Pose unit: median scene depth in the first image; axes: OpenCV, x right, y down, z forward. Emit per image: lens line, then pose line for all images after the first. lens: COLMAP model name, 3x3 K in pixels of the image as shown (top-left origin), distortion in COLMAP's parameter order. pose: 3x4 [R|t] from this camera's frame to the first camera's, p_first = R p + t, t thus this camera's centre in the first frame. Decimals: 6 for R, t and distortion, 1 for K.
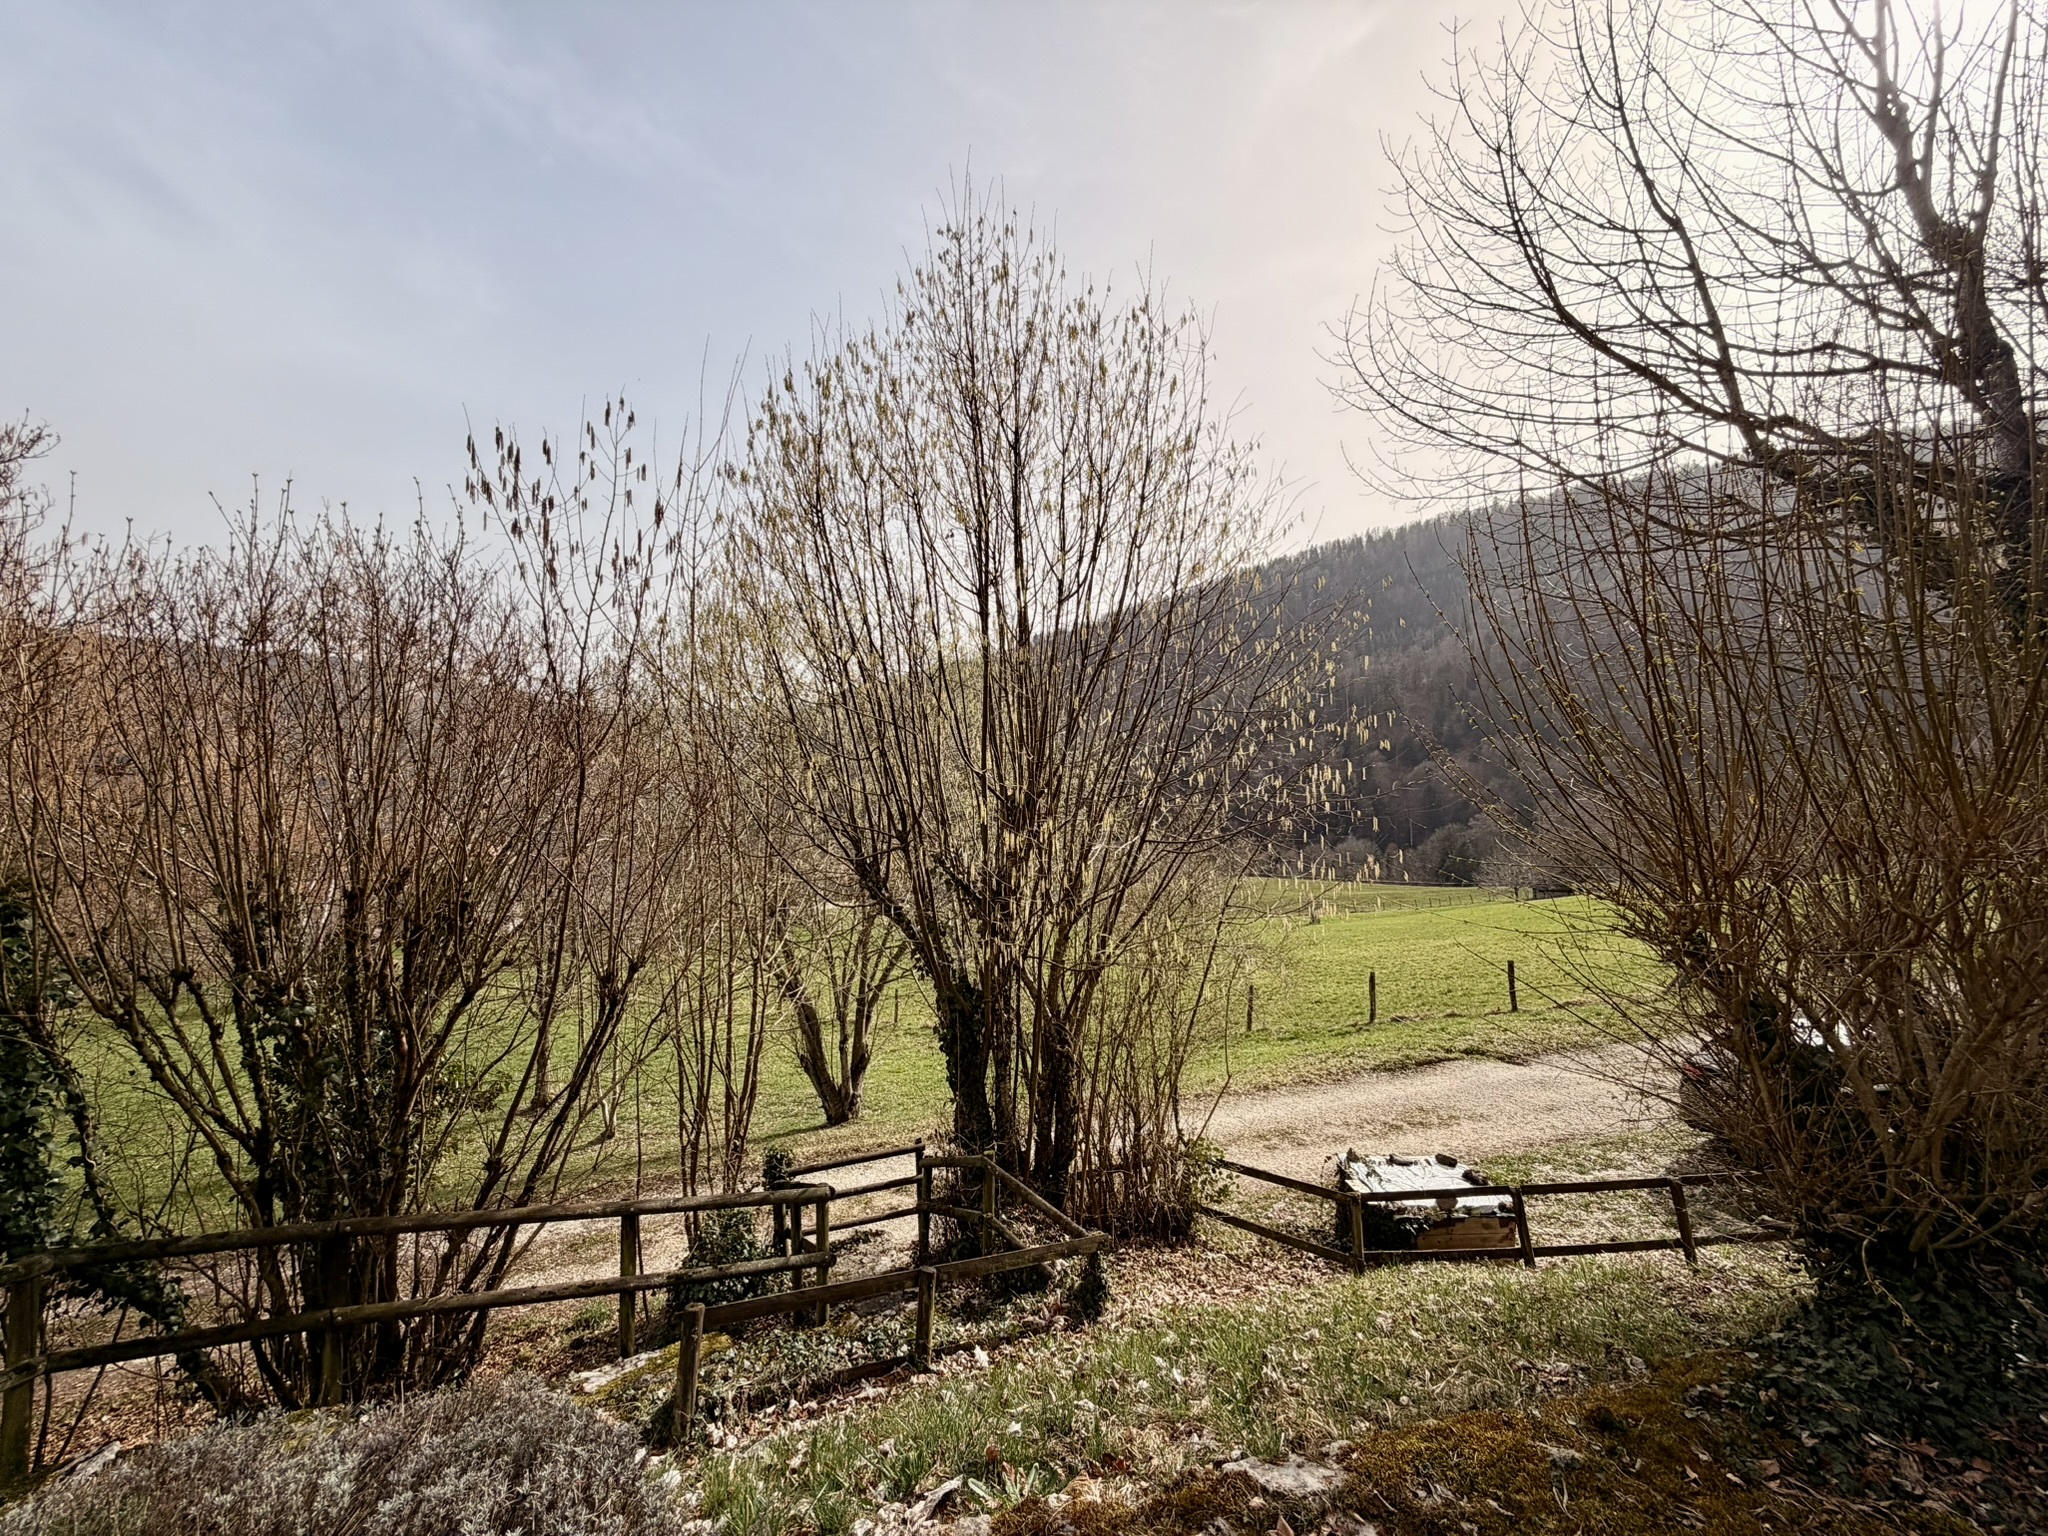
lens RADIAL K [[810.9, 0, 1015.6], [0, 810.9, 768.1], [0, 0, 1]] dist [-0.000869, 0.000287]
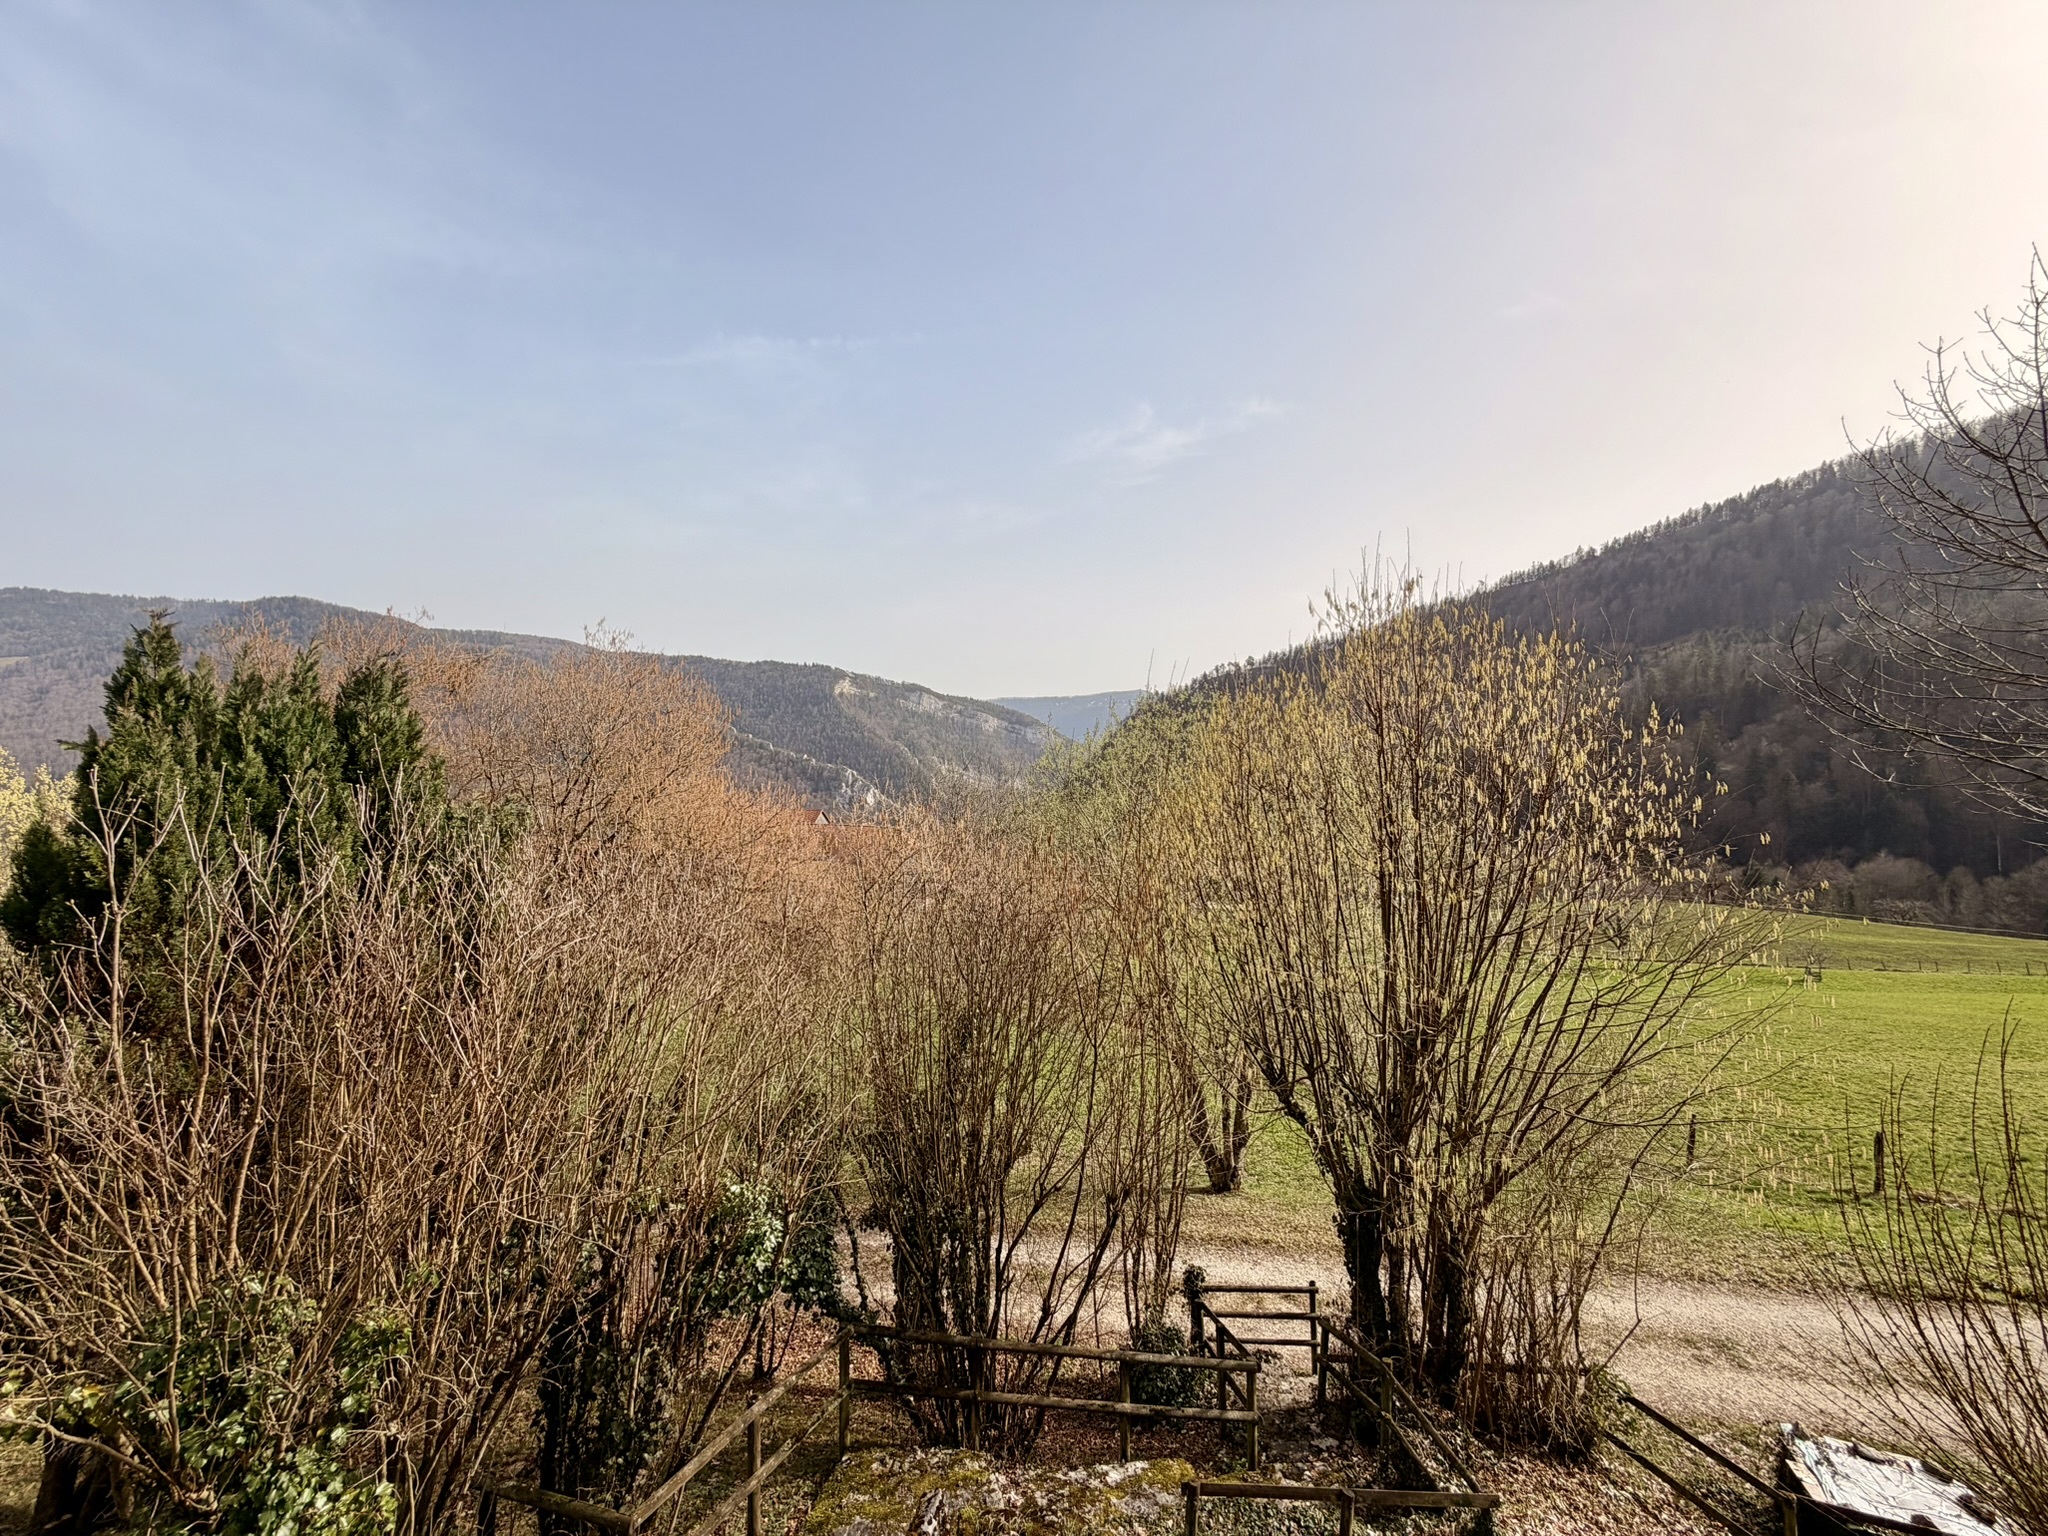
lens RADIAL K [[810.9, 0, 1015.6], [0, 810.9, 768.1], [0, 0, 1]] dist [-0.000869, 0.000287]
pose [[0.908481, 0.010253, -0.417801, -0.030323], [-0.000785, 0.999739, 0.022829, -0.332365], [0.417926, -0.020411, 0.908252, -0.237614]]
